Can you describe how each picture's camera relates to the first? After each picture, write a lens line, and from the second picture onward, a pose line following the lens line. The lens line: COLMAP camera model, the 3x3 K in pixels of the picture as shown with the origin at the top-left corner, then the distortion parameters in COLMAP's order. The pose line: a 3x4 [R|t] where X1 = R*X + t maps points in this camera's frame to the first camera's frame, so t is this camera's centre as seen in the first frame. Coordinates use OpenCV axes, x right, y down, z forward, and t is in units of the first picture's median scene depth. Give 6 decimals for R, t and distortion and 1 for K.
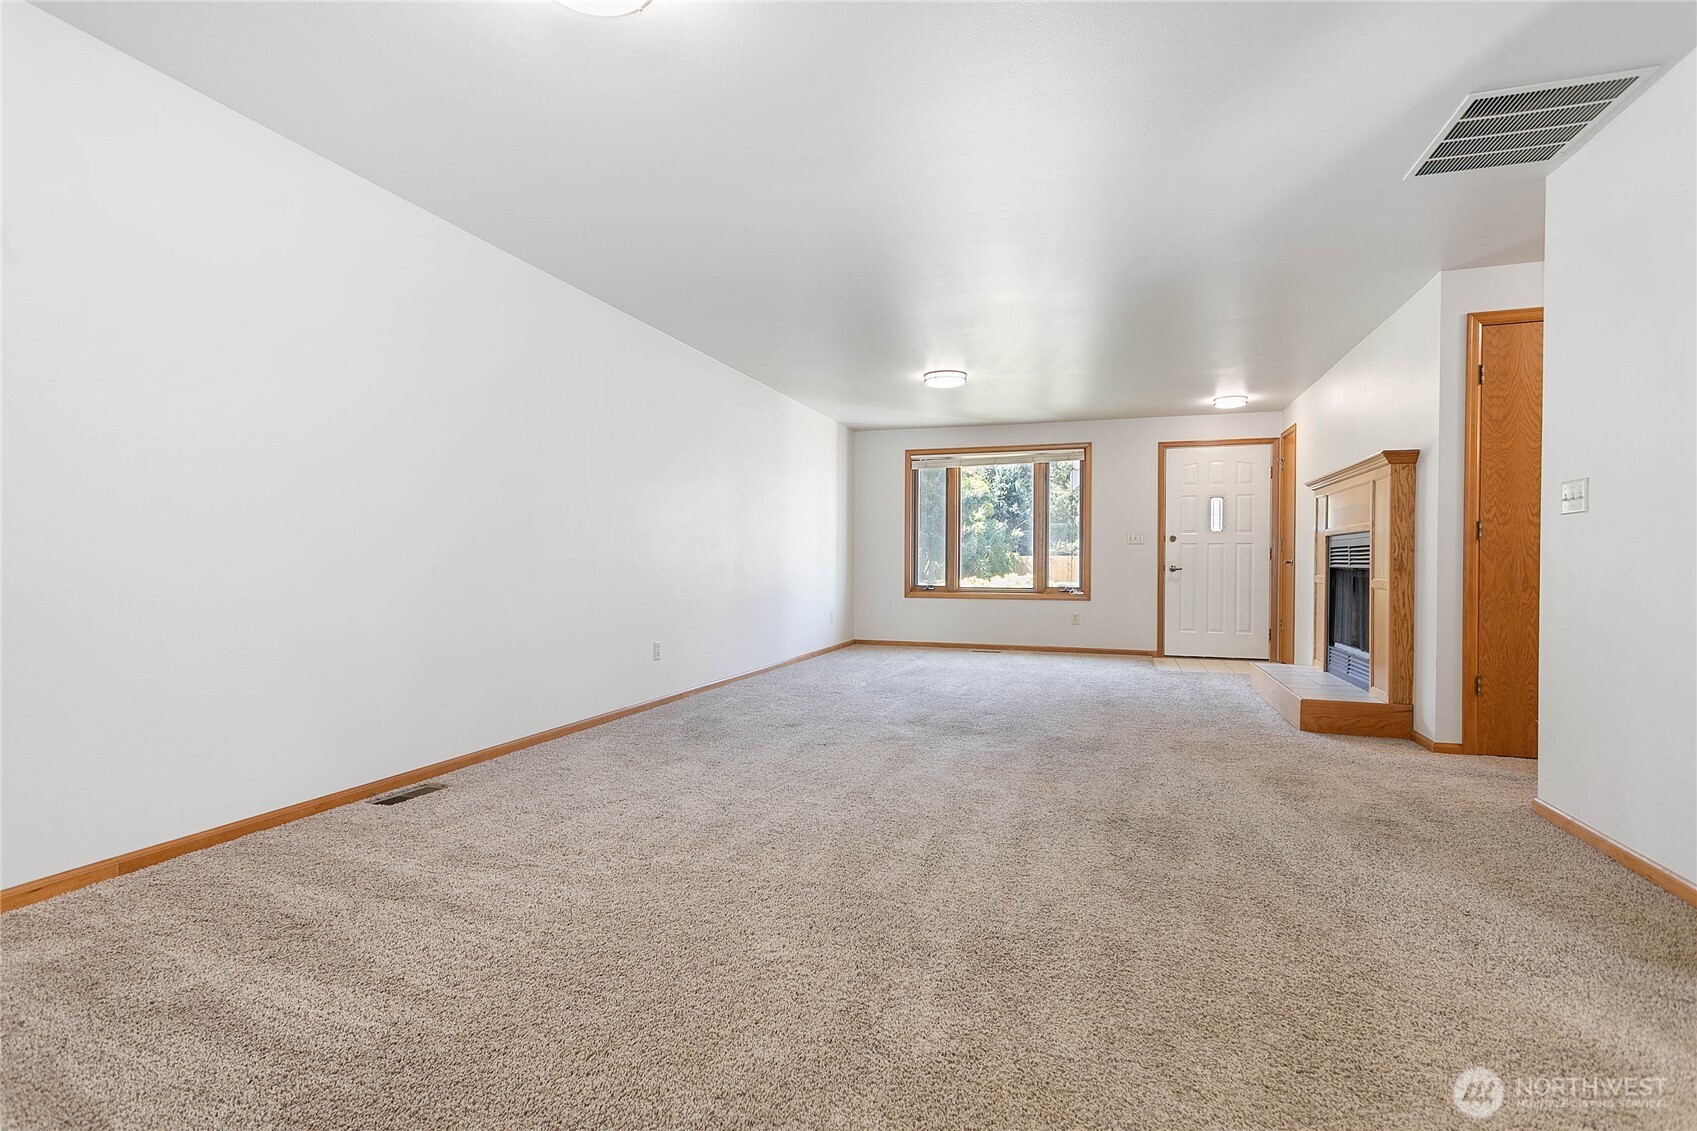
lens RADIAL K [[806.4, 0, 857.4], [0, 806.4, 574.2], [0, 0, 1]] dist [0.001240, 0.002701]
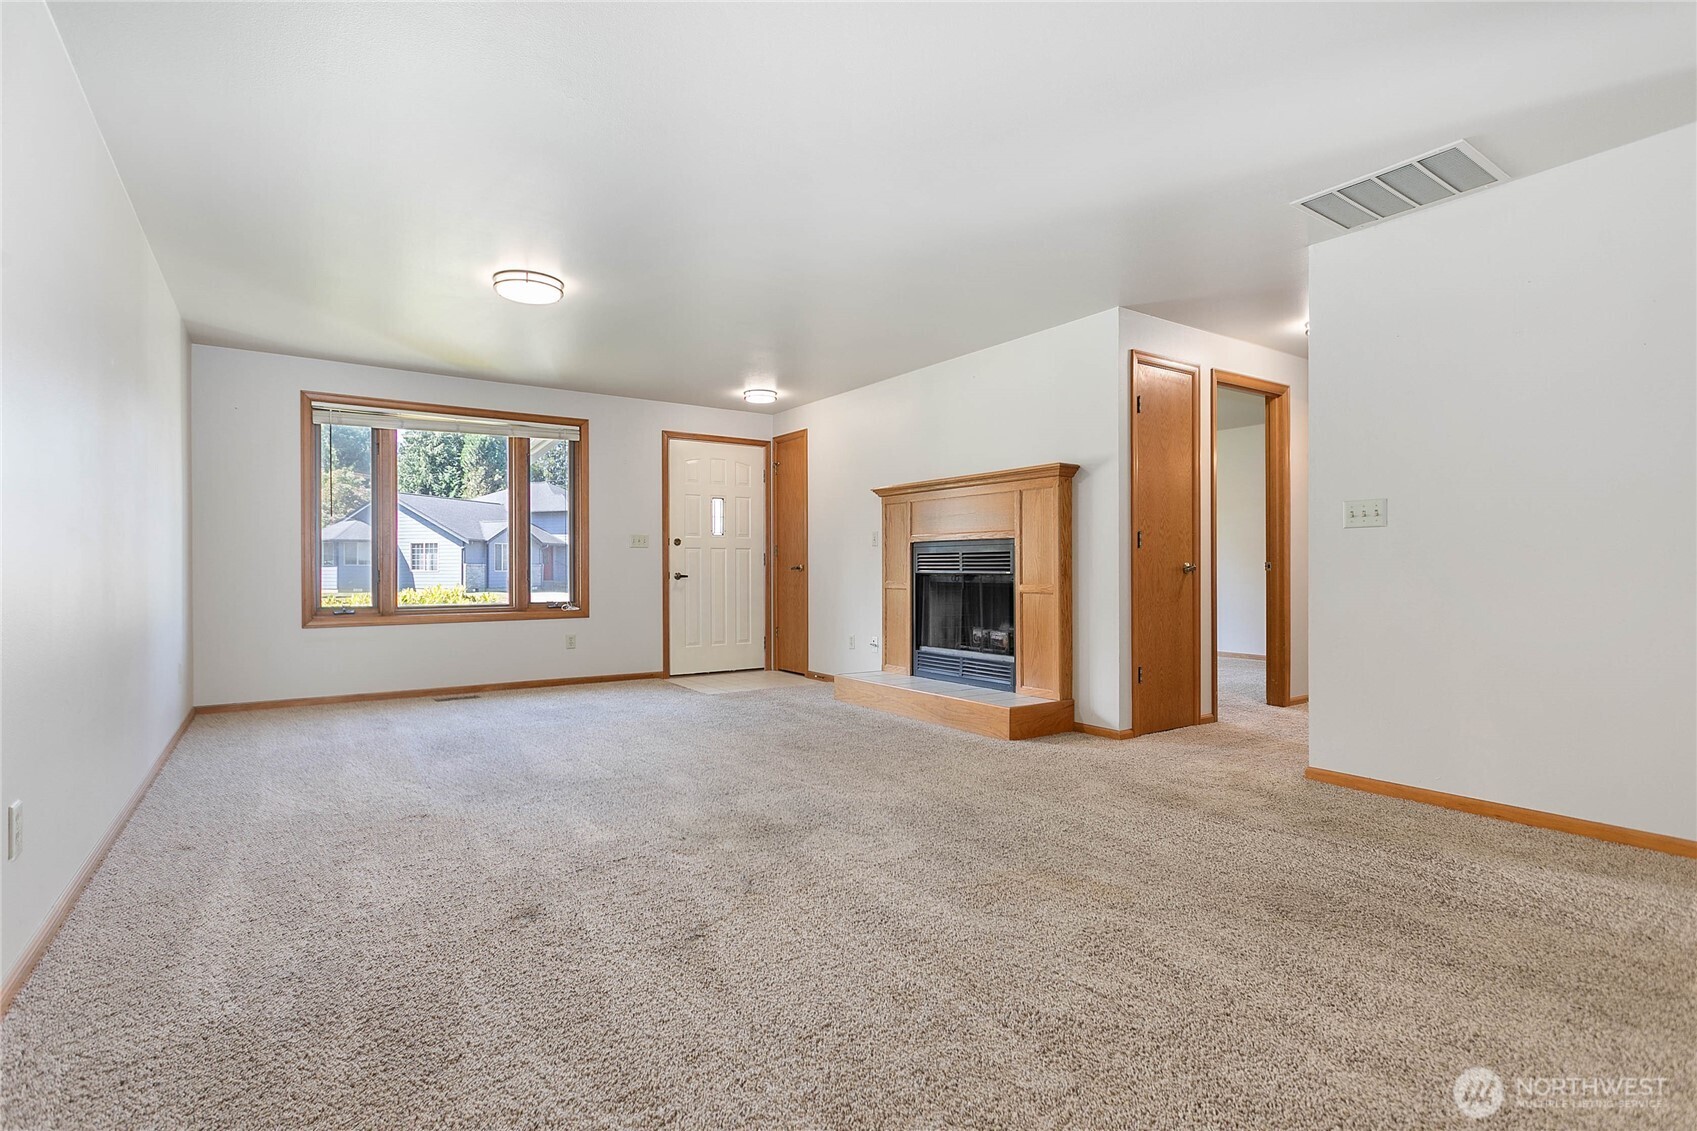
lens RADIAL K [[806.4, 0, 844.8], [0, 806.4, 565.4], [0, 0, 1]] dist [0.001240, 0.002701]
pose [[0.604531, -0.003358, 0.796575, -0.201244], [0.017136, 0.999815, -0.008789, -0.007659], [-0.796397, 0.018963, 0.604476, 0.323875]]
